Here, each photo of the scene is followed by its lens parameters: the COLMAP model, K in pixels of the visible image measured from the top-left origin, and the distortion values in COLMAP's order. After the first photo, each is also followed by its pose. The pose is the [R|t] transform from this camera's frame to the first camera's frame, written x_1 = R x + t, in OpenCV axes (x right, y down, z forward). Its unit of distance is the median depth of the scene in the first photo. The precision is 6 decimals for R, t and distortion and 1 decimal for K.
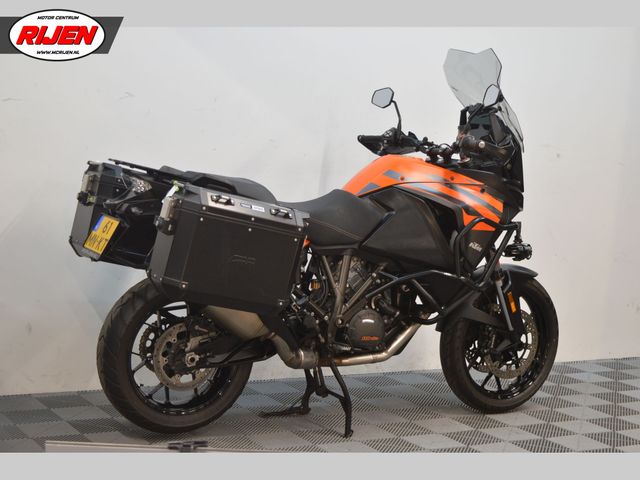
lens RADIAL K [[1227.2, 0, 320.0], [0, 1227.2, 240.0], [0, 0, 1]] dist [-0.005343, 0.024409]
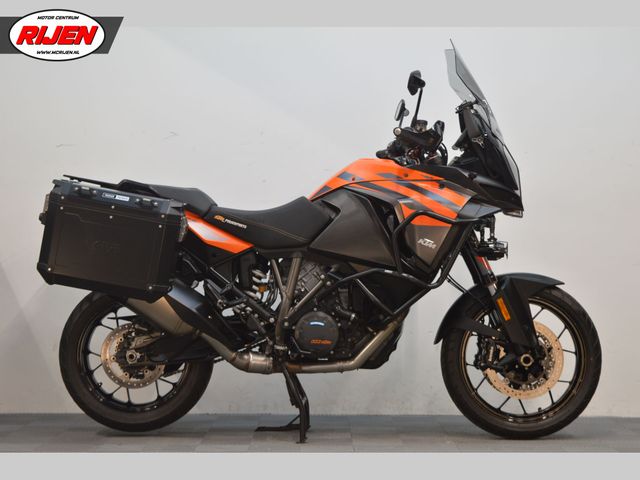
lens RADIAL K [[1376.4, 0, 320.0], [0, 1376.4, 240.0], [0, 0, 1]] dist [0.032639, 0.119526]
pose [[0.852543, -0.073804, -0.517420, 0.614743], [-0.000037, 0.989971, -0.141269, 0.154961], [0.522657, 0.120457, 0.843990, 0.063629]]
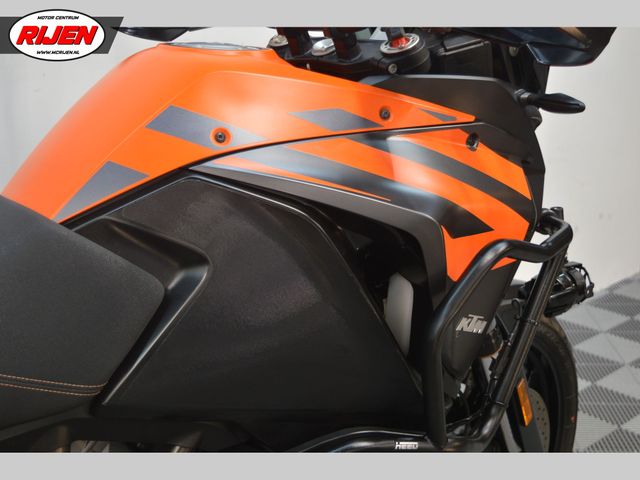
lens RADIAL K [[923.2, 0, 320.0], [0, 923.2, 240.0], [0, 0, 1]] dist [-0.006193, -0.011584]
pose [[0.972395, -0.124983, 0.197048, 0.045160], [0.085930, 0.976915, 0.195584, -0.066703], [-0.216944, -0.173252, 0.960687, 0.796324]]
